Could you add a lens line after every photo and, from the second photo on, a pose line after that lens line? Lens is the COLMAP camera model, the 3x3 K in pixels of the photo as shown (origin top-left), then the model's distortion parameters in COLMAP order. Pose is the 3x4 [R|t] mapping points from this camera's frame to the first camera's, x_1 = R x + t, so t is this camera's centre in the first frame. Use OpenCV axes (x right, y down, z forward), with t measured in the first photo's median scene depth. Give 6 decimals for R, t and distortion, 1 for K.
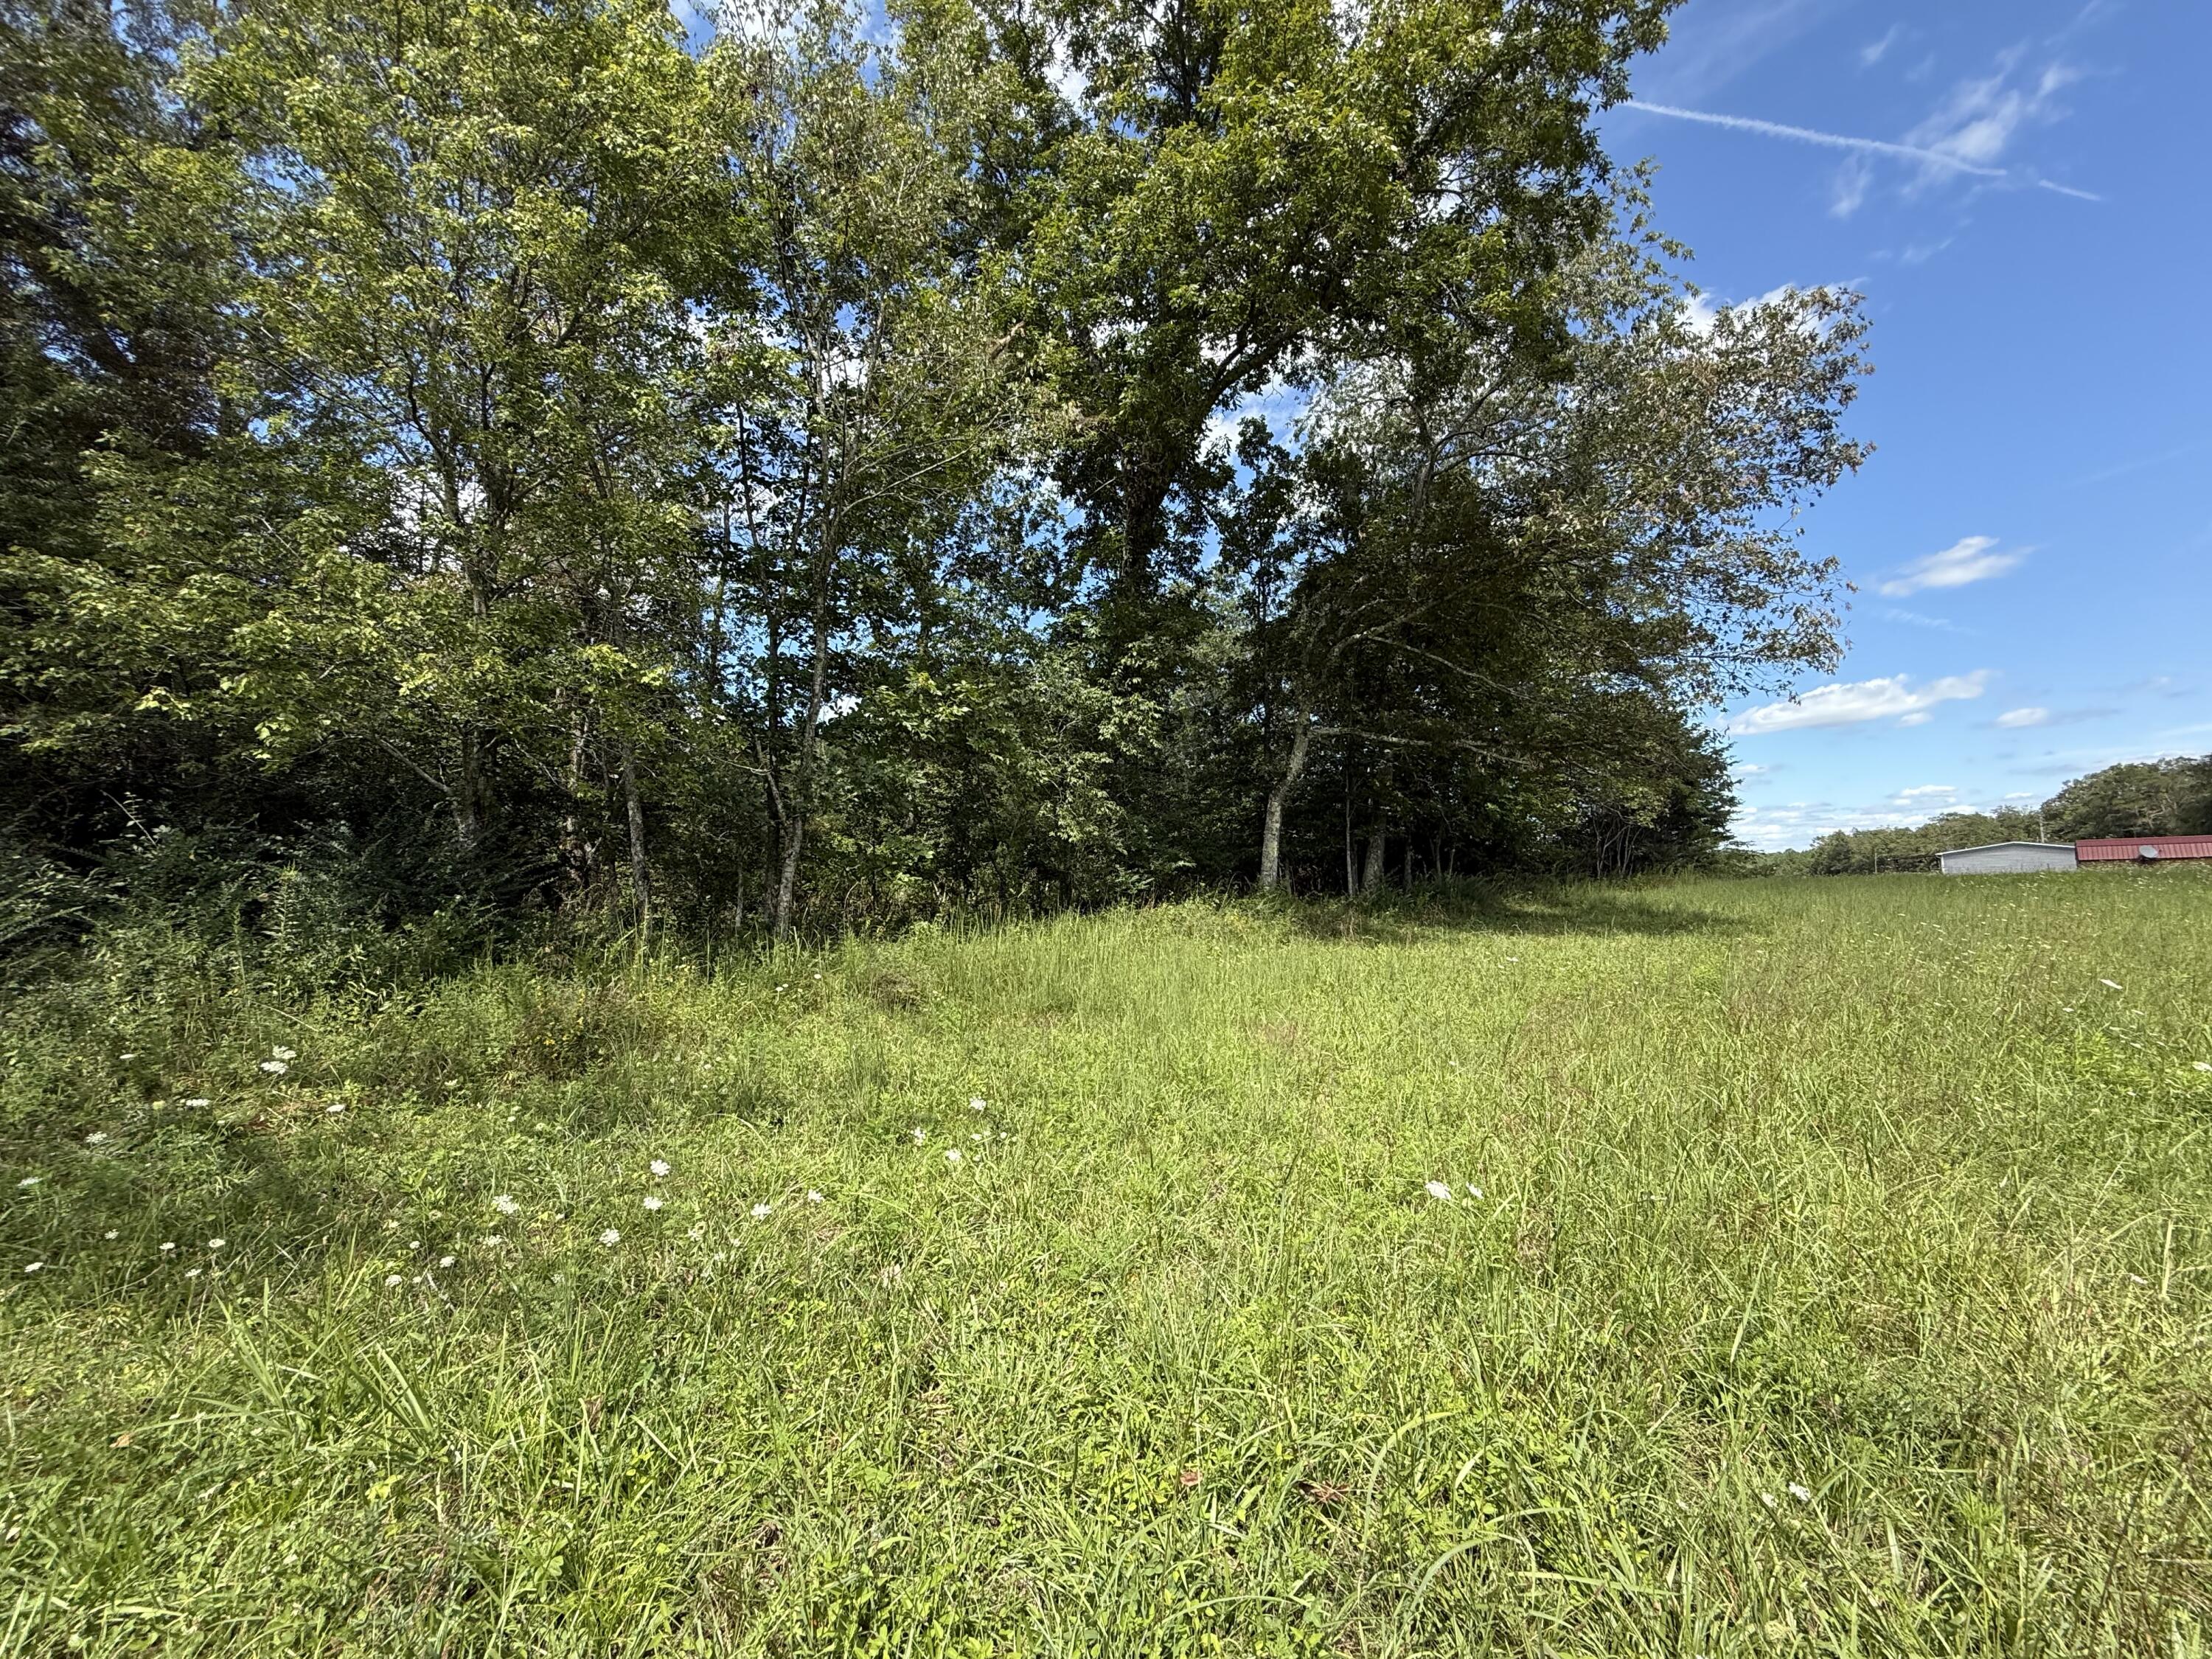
lens RADIAL K [[898.5, 0, 1106.0], [0, 898.5, 829.5], [0, 0, 1]] dist [-0.001714, -0.000299]
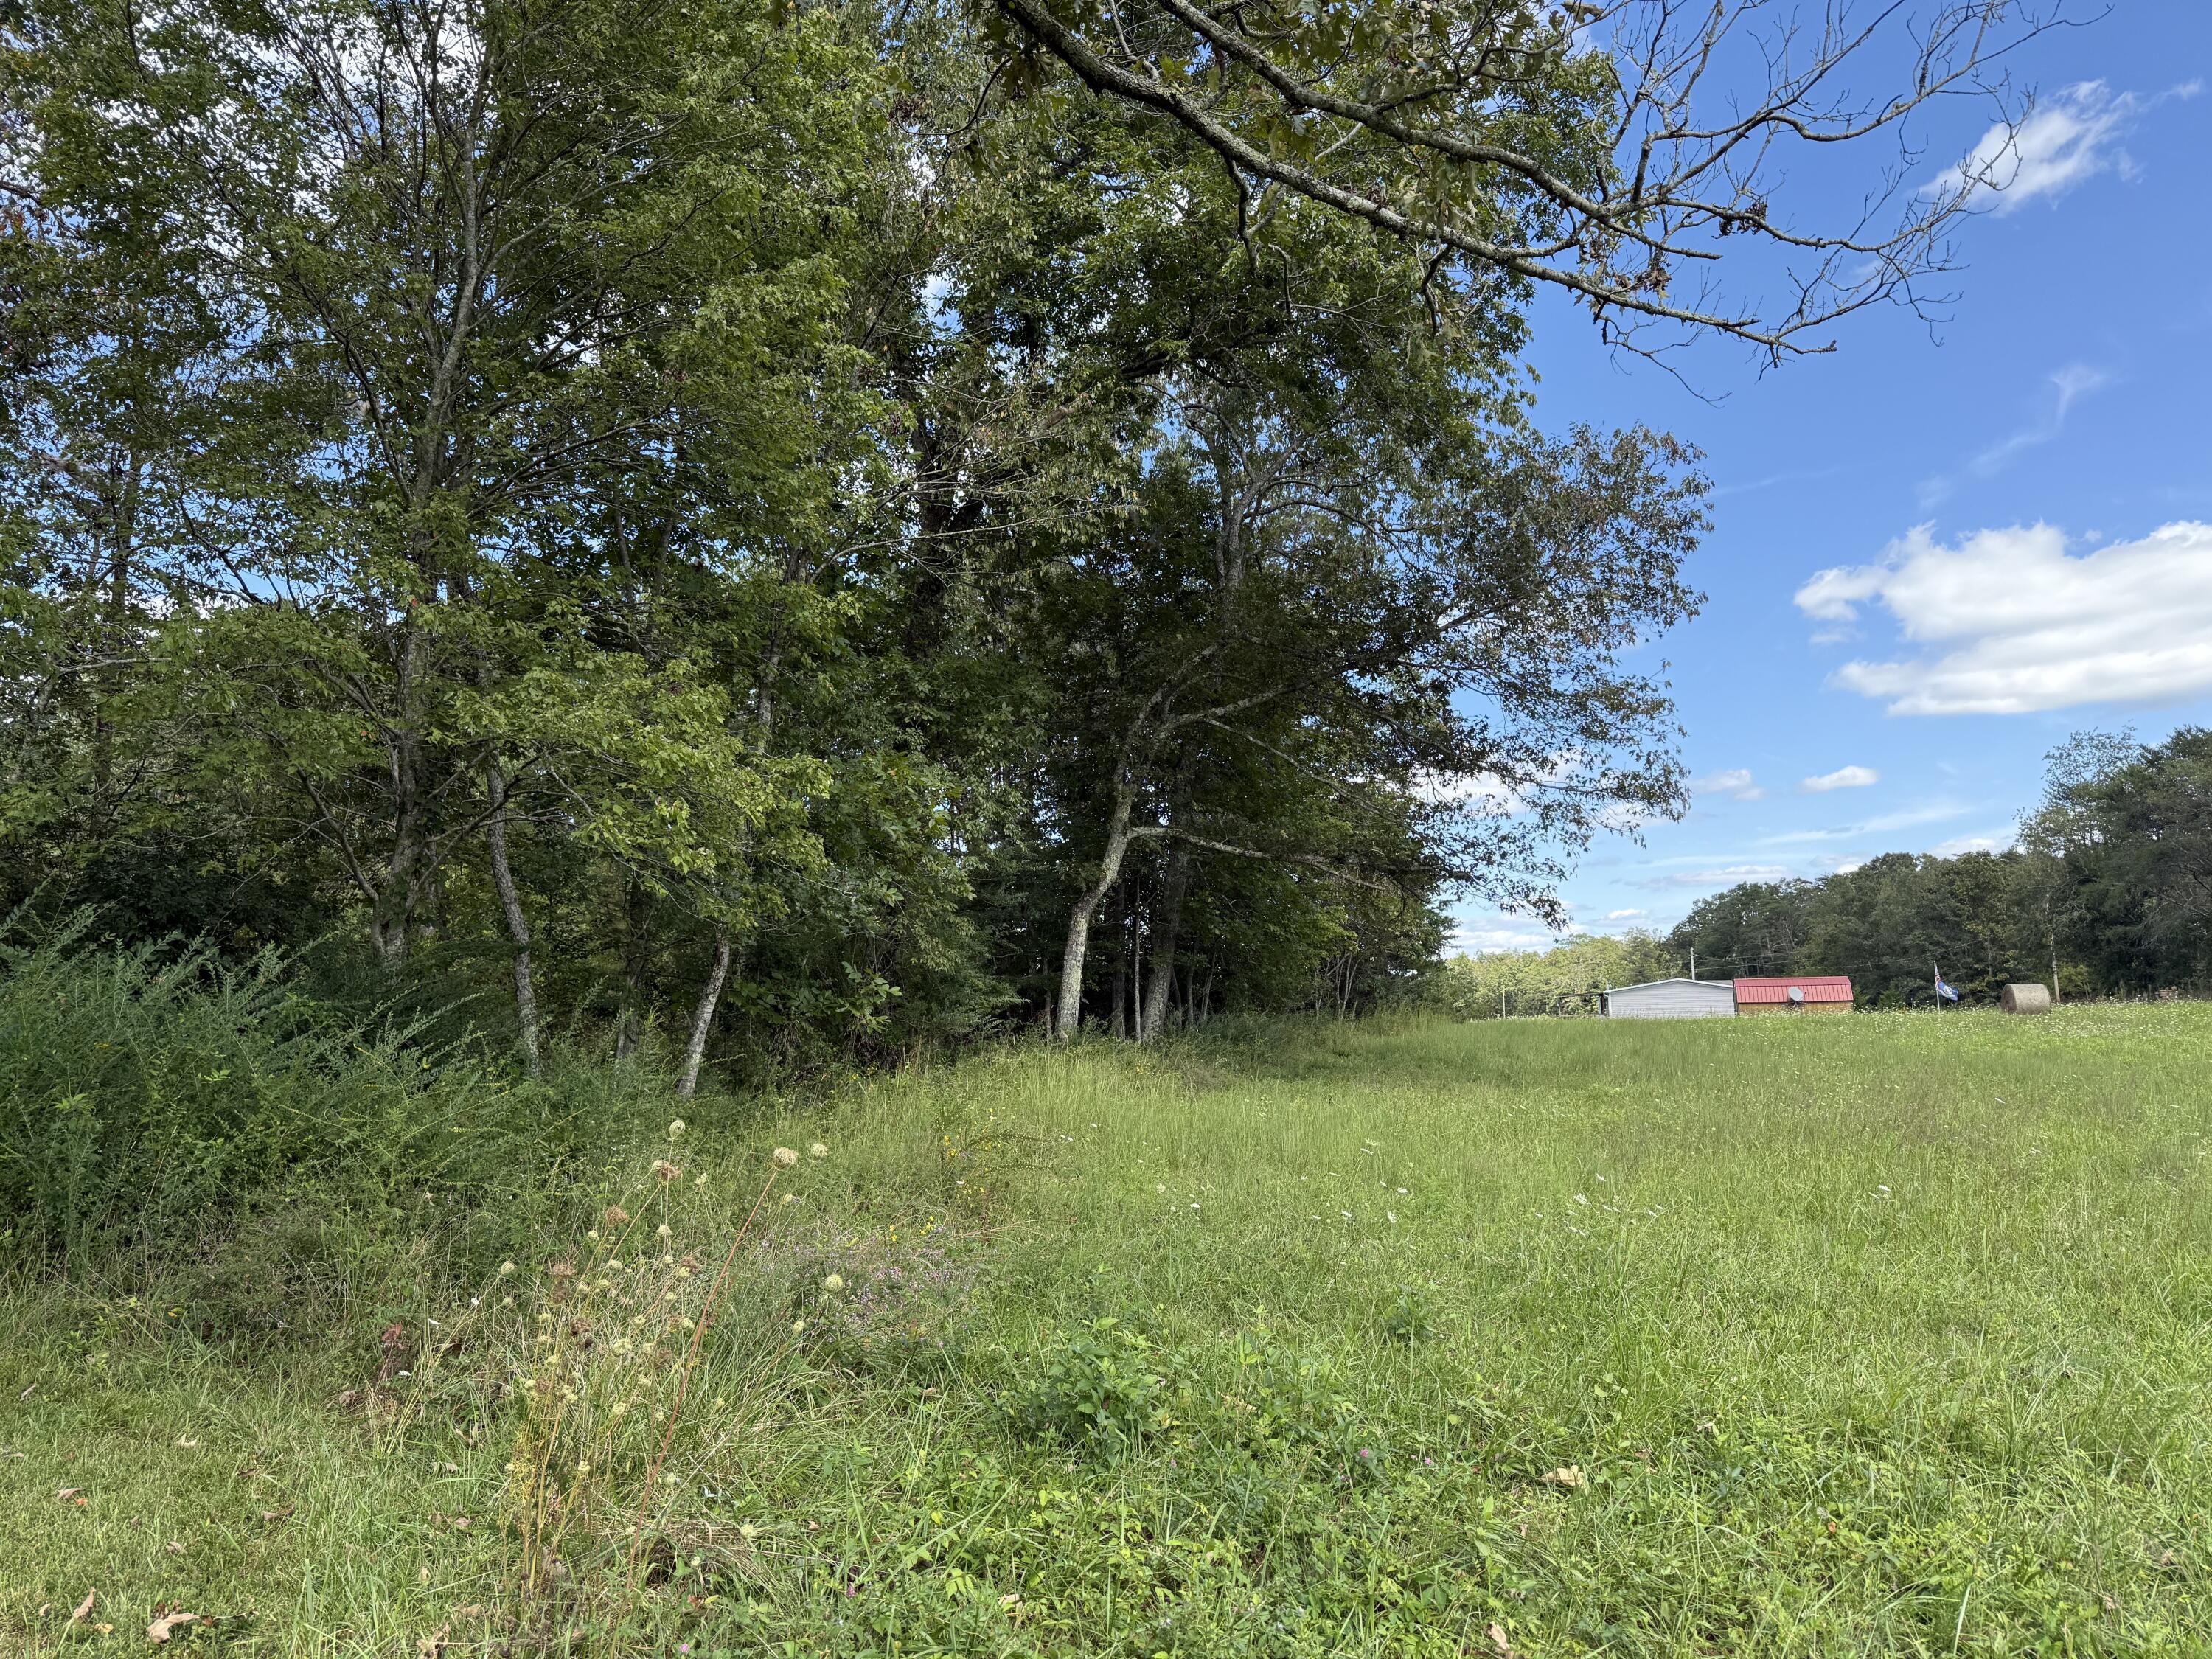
lens RADIAL K [[1523.6, 0, 1095.8], [0, 1523.6, 837.8], [0, 0, 1]] dist [0.080296, -0.115229]
pose [[0.898157, 0.061201, 0.435395, -0.373140], [-0.036541, 0.997229, -0.064796, -0.014721], [-0.438155, 0.042287, 0.897904, -0.182470]]
